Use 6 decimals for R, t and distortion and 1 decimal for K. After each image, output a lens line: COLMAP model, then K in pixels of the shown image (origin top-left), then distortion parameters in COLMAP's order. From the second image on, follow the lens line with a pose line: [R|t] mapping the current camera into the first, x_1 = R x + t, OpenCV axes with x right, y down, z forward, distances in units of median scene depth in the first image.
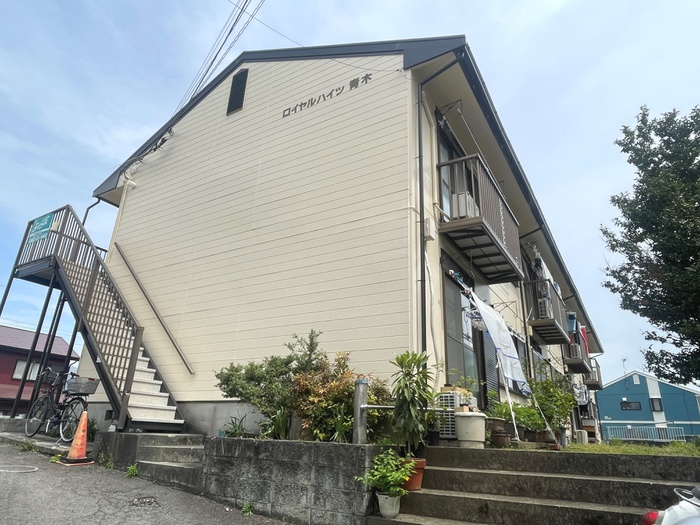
lens RADIAL K [[453.7, 0, 350.0], [0, 453.7, 251.0], [0, 0, 1]] dist [0.001444, 0.000037]
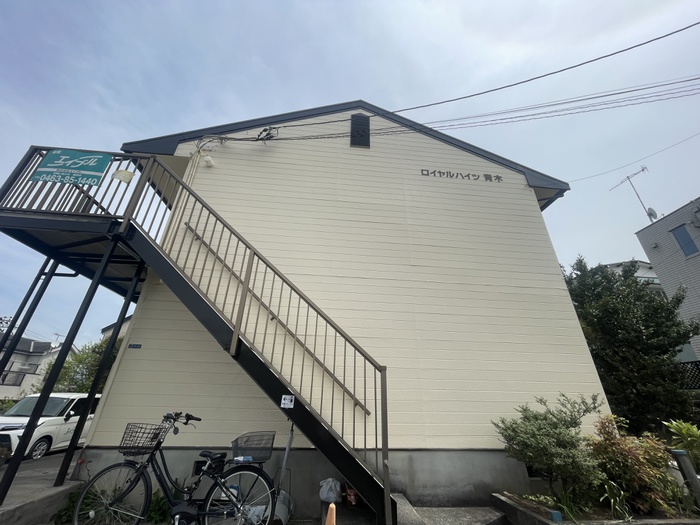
lens RADIAL K [[282.8, 0, 351.3], [0, 282.8, 260.8], [0, 0, 1]] dist [-0.002648, -0.000293]
pose [[0.789886, 0.250244, 0.559873, -0.646794], [-0.220695, 0.967783, -0.121203, 0.049705], [-0.572166, -0.027825, 0.819666, 0.499046]]
